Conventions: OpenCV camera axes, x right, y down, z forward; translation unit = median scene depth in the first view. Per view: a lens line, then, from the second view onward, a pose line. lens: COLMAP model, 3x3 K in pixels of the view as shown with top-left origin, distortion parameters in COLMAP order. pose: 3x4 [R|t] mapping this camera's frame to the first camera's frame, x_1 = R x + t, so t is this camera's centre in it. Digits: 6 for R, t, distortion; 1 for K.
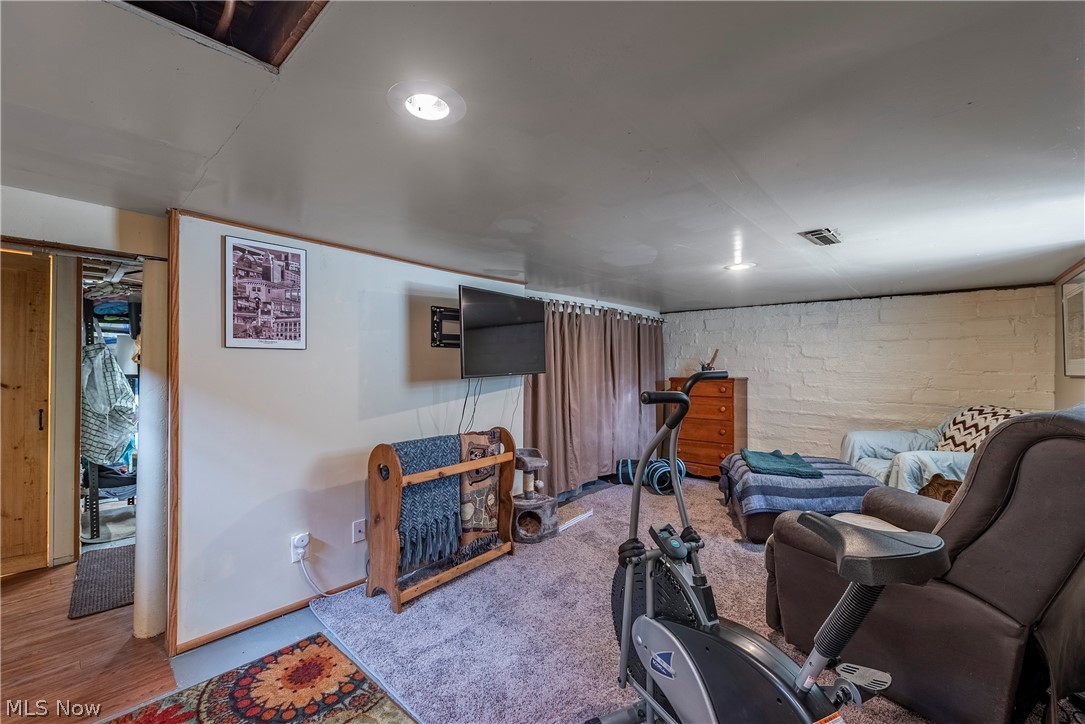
lens RADIAL K [[429.9, 0, 543.2], [0, 429.9, 368.2], [0, 0, 1]] dist [0.013638, -0.000510]
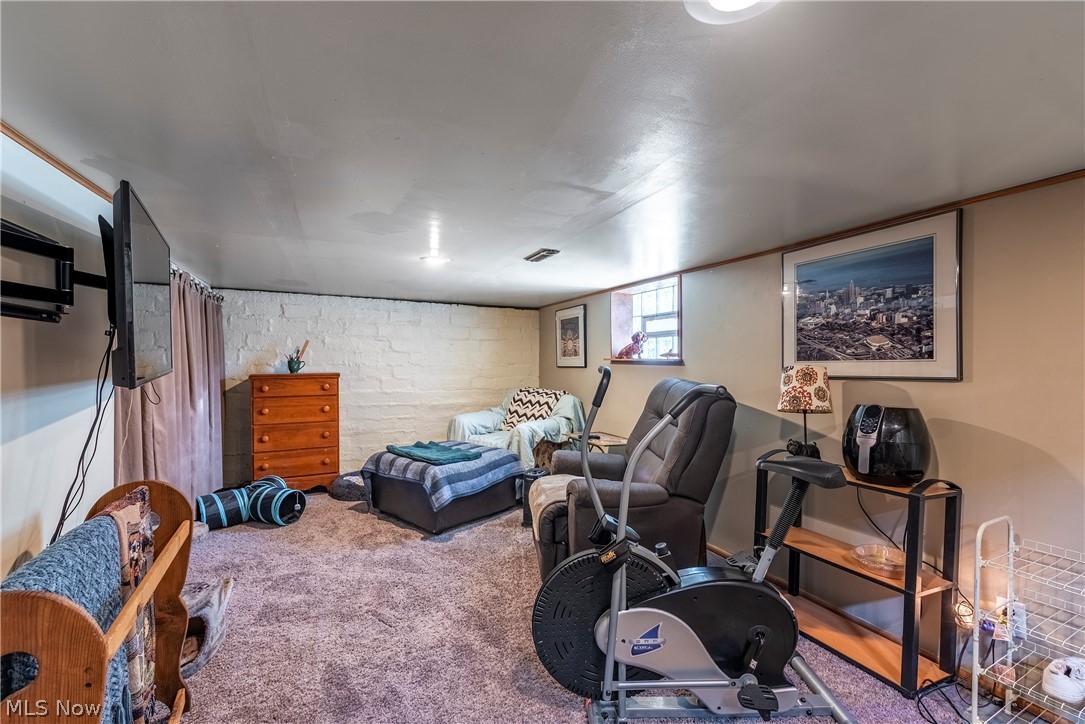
lens RADIAL K [[458.7, 0, 514.4], [0, 458.7, 364.1], [0, 0, 1]] dist [0.027006, -0.009497]
pose [[0.436596, -0.007129, 0.899629, -0.348804], [0.000819, 0.999971, 0.007527, -0.004375], [-0.899657, -0.002549, 0.436590, 0.313169]]
